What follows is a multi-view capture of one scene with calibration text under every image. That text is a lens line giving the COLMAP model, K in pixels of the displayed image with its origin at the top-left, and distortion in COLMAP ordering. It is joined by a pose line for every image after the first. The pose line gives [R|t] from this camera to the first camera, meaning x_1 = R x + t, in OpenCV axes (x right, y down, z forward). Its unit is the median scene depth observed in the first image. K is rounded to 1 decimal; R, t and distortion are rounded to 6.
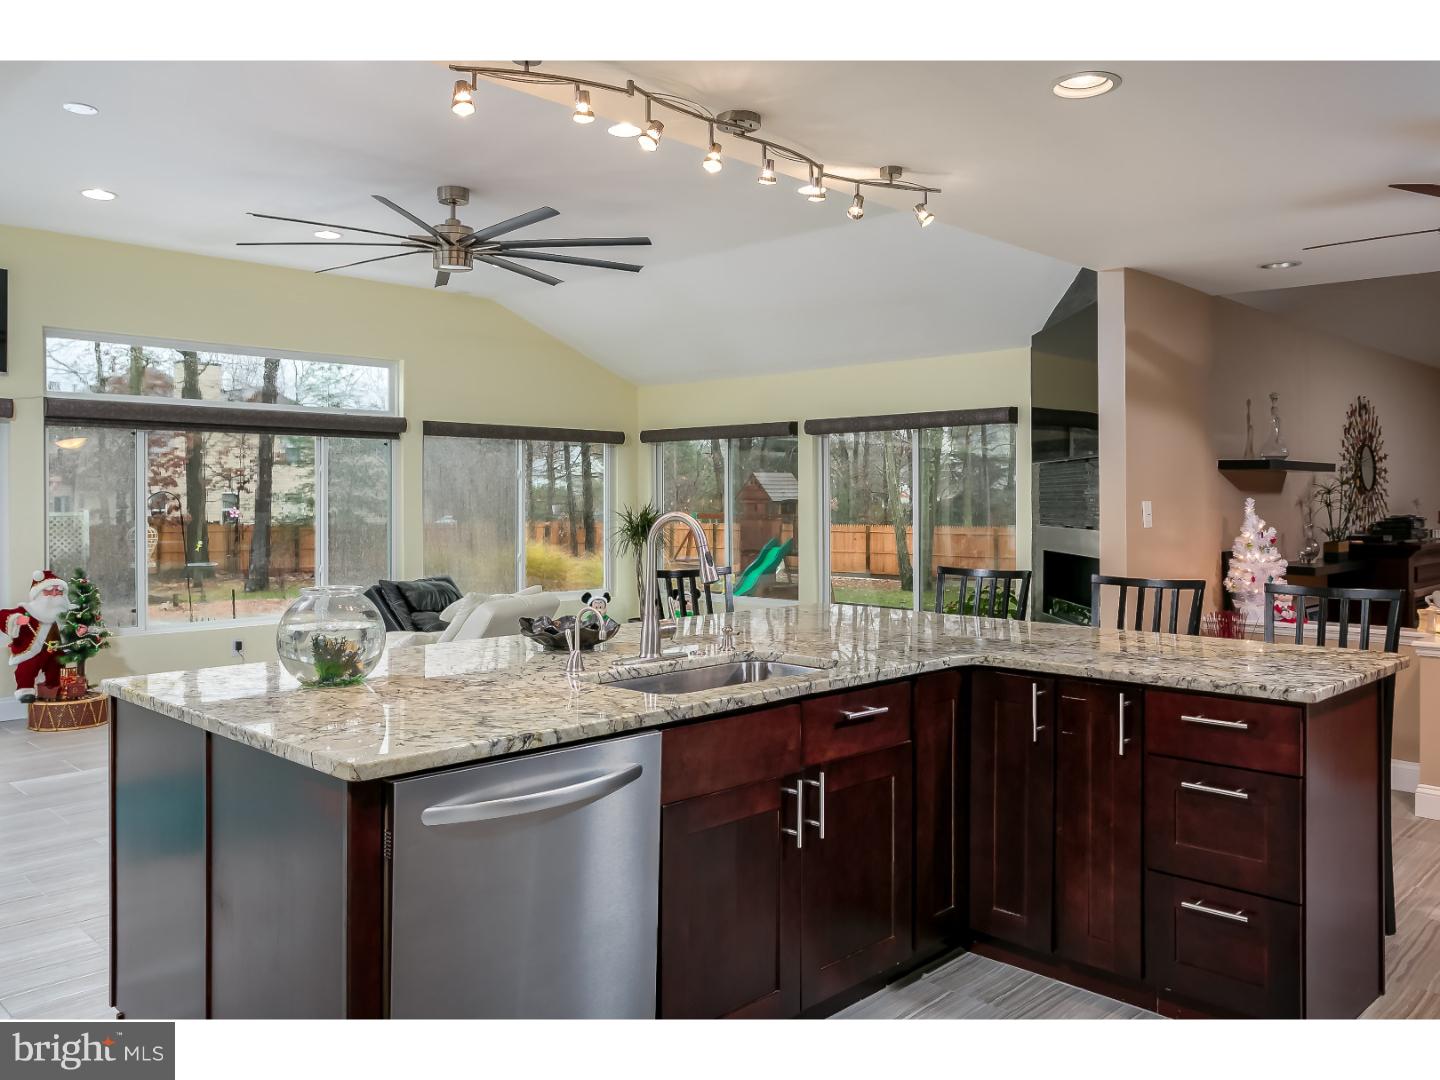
lens RADIAL K [[1139.0, 0, 716.1], [0, 1139.0, 501.6], [0, 0, 1]] dist [0.014242, -0.005544]
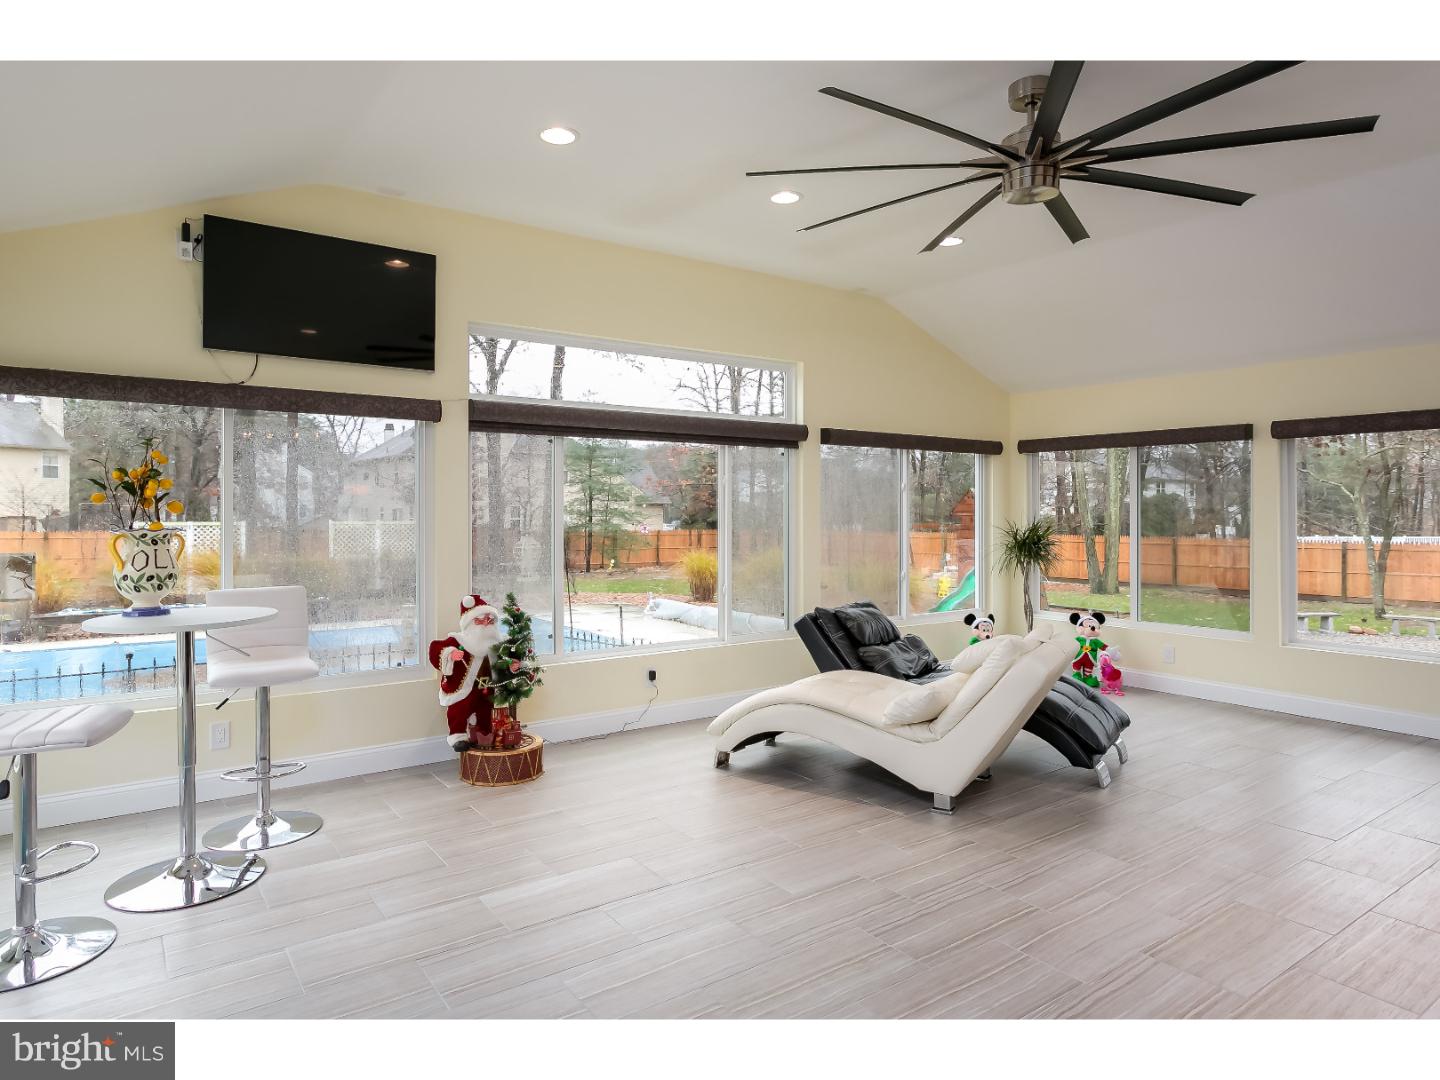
lens RADIAL K [[900.5, 0, 700.3], [0, 900.5, 507.1], [0, 0, 1]] dist [-0.004932, 0.006995]
pose [[0.982418, 0.001385, -0.186692, -0.288524], [-0.002554, 0.999979, -0.006020, -0.003433], [0.186680, 0.006391, 0.982400, 0.355580]]
